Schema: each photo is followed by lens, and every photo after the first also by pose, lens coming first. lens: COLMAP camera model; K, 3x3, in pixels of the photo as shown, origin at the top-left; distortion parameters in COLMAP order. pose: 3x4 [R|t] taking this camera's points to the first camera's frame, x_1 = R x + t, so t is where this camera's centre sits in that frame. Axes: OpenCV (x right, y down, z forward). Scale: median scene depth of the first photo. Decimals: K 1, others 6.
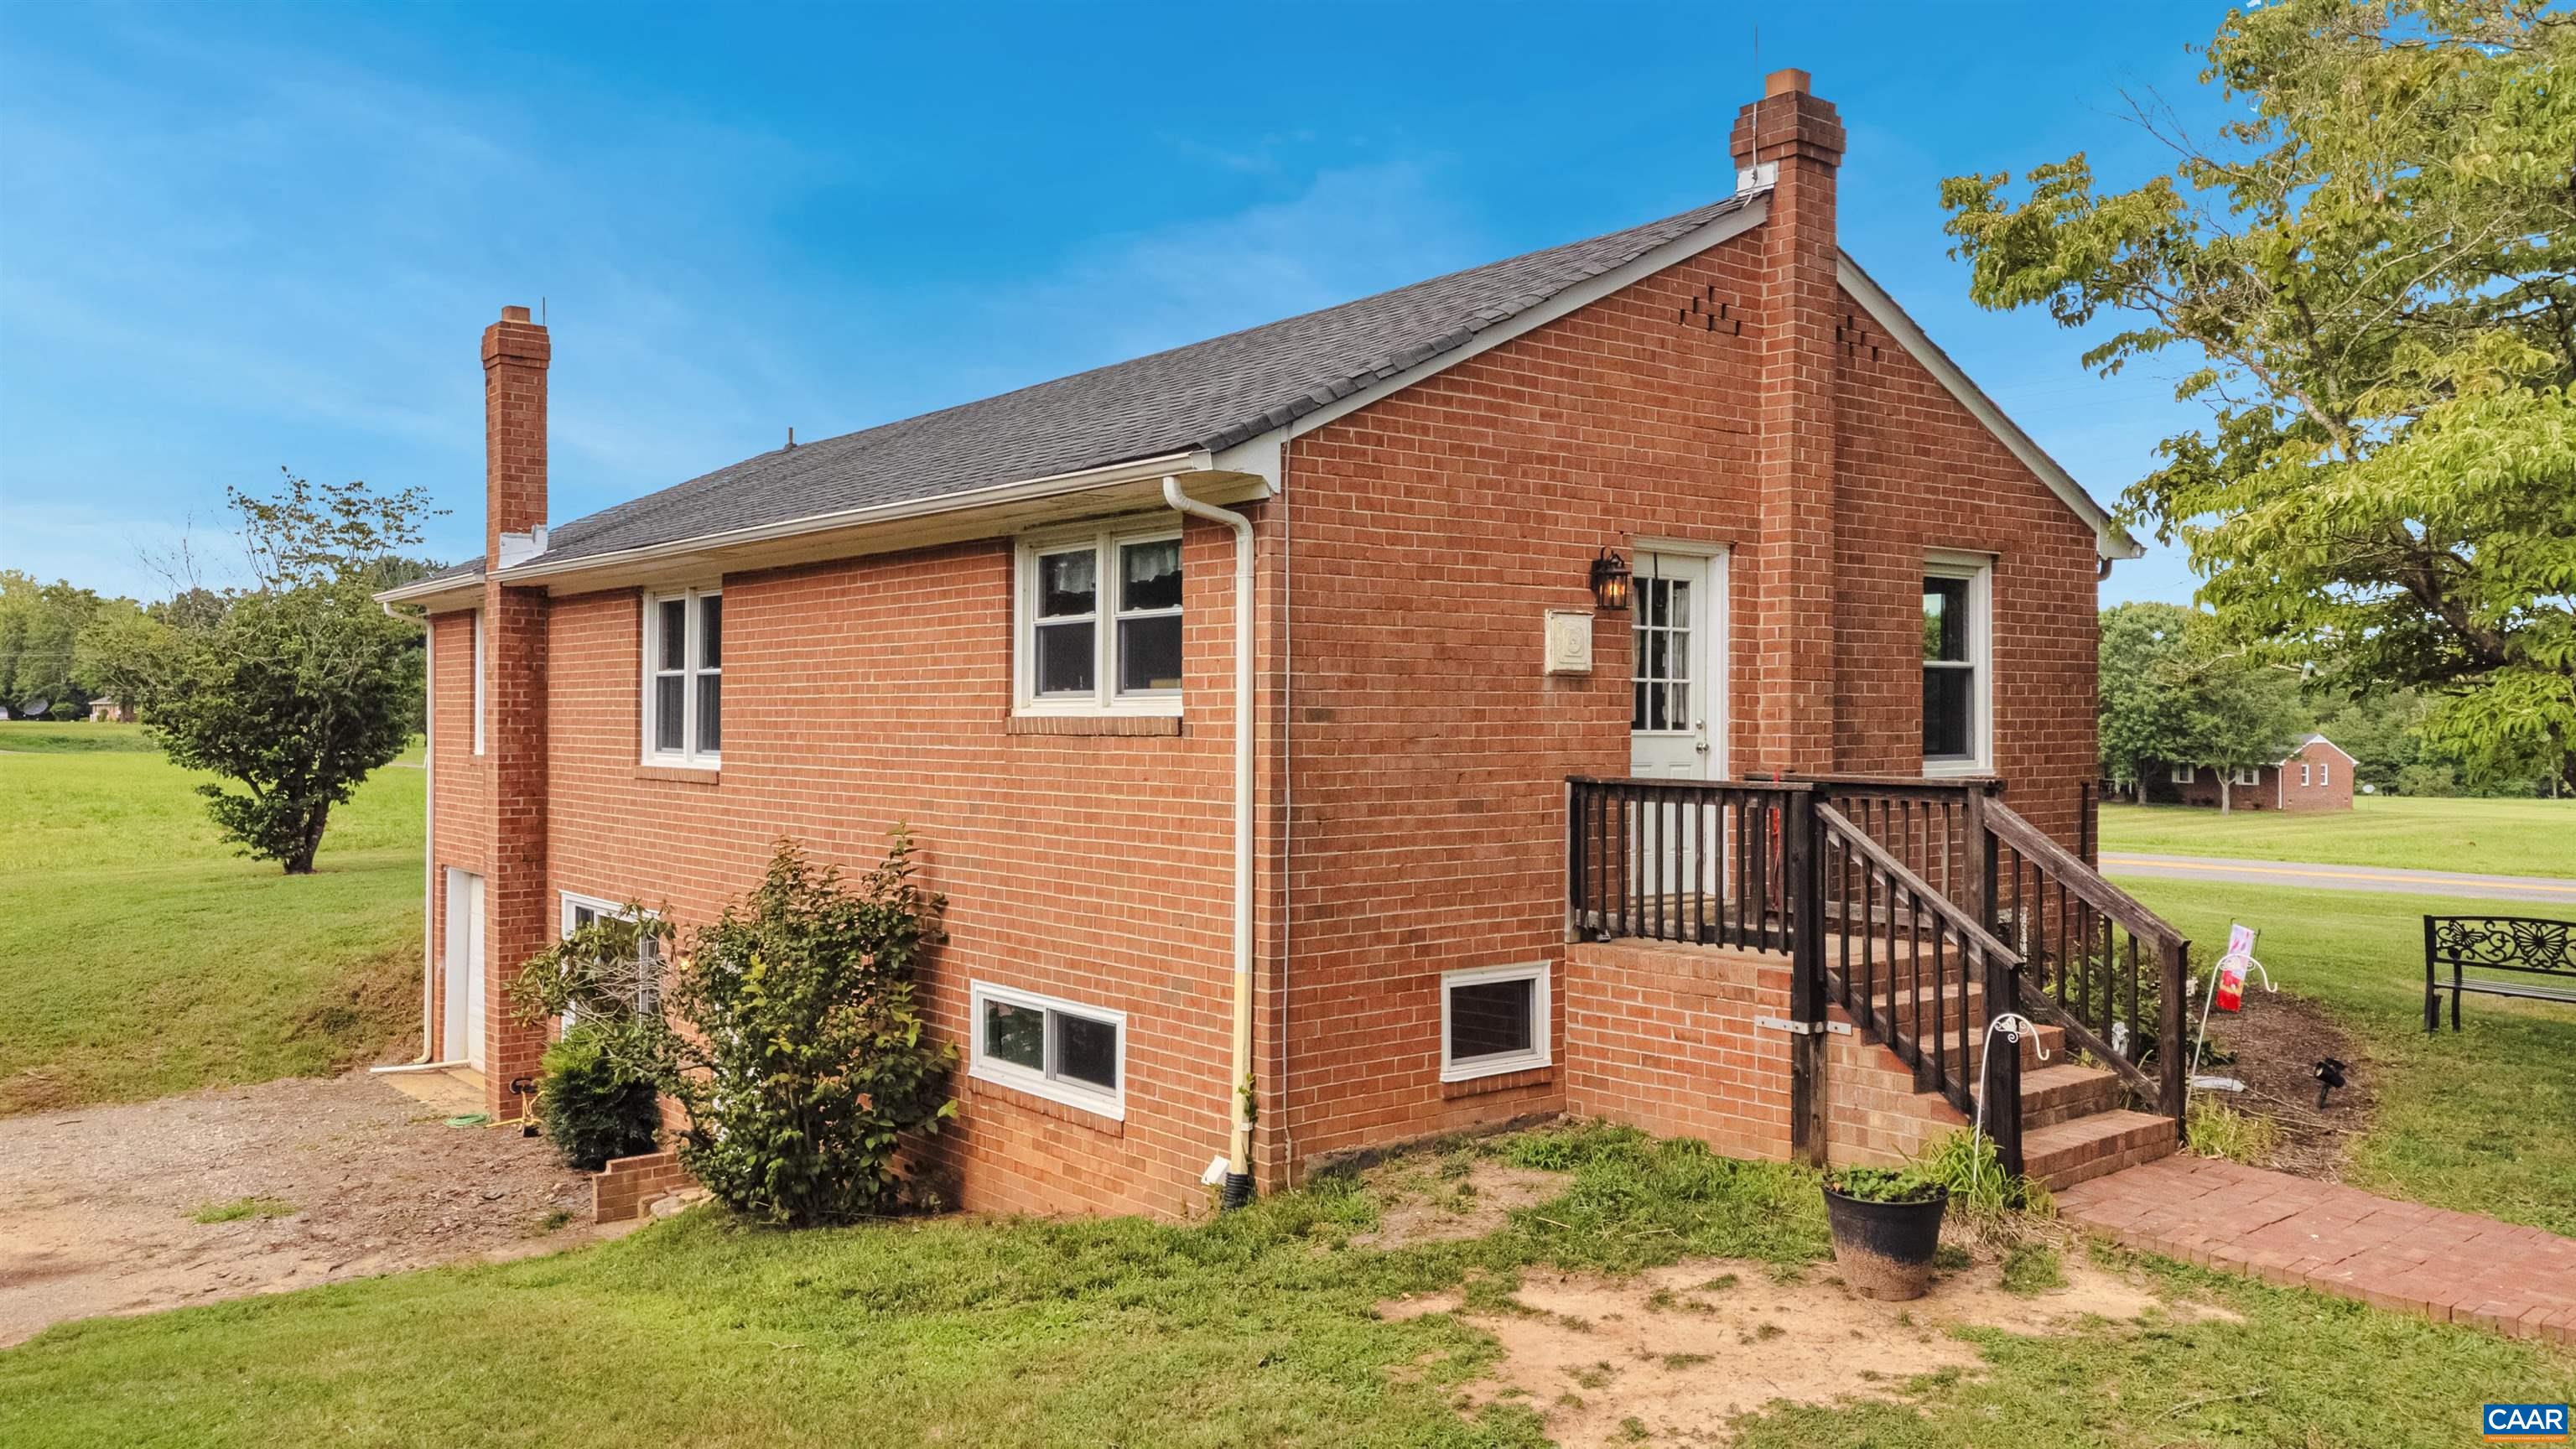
lens RADIAL K [[1909.8, 0, 1294.5], [0, 1909.8, 718.3], [0, 0, 1]] dist [0.041412, 0.003294]
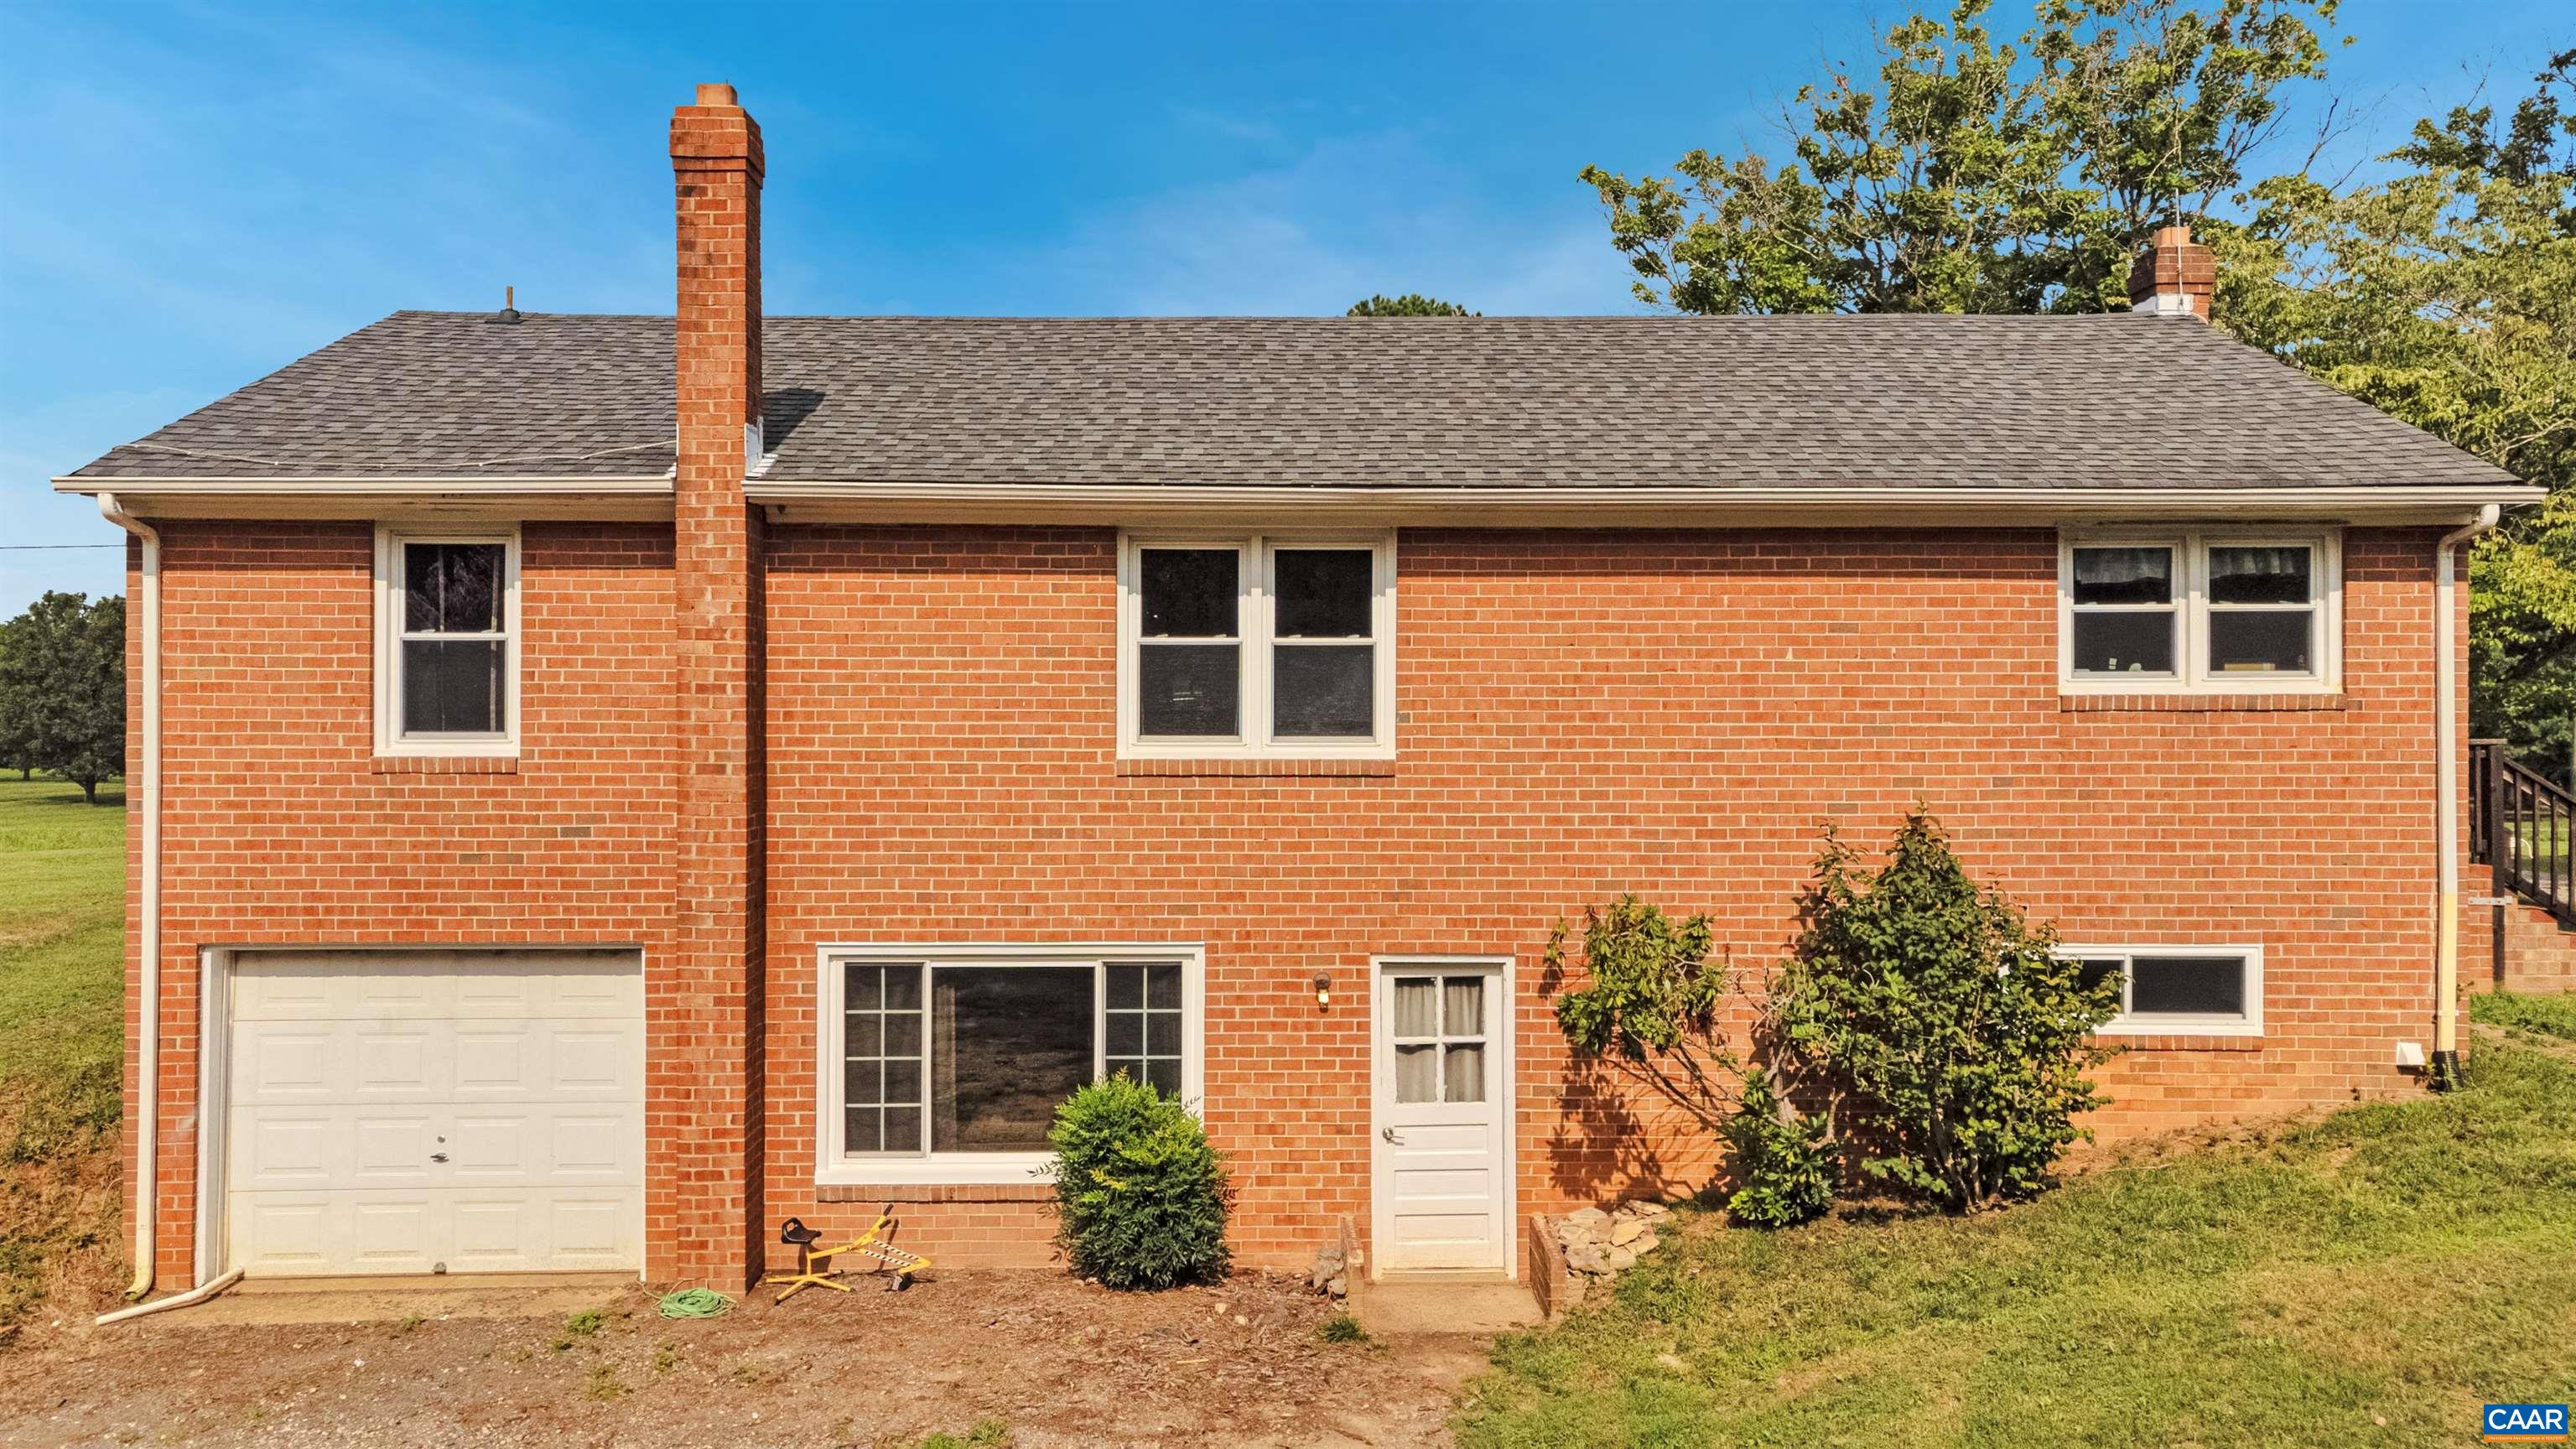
lens RADIAL K [[1909.8, 0, 1295.1], [0, 1909.8, 726.1], [0, 0, 1]] dist [0.041412, 0.003294]
pose [[0.617151, -0.007352, 0.786810, -1.346608], [0.001657, 0.999966, 0.008044, 0.007905], [-0.786843, -0.003661, 0.617142, 0.708442]]
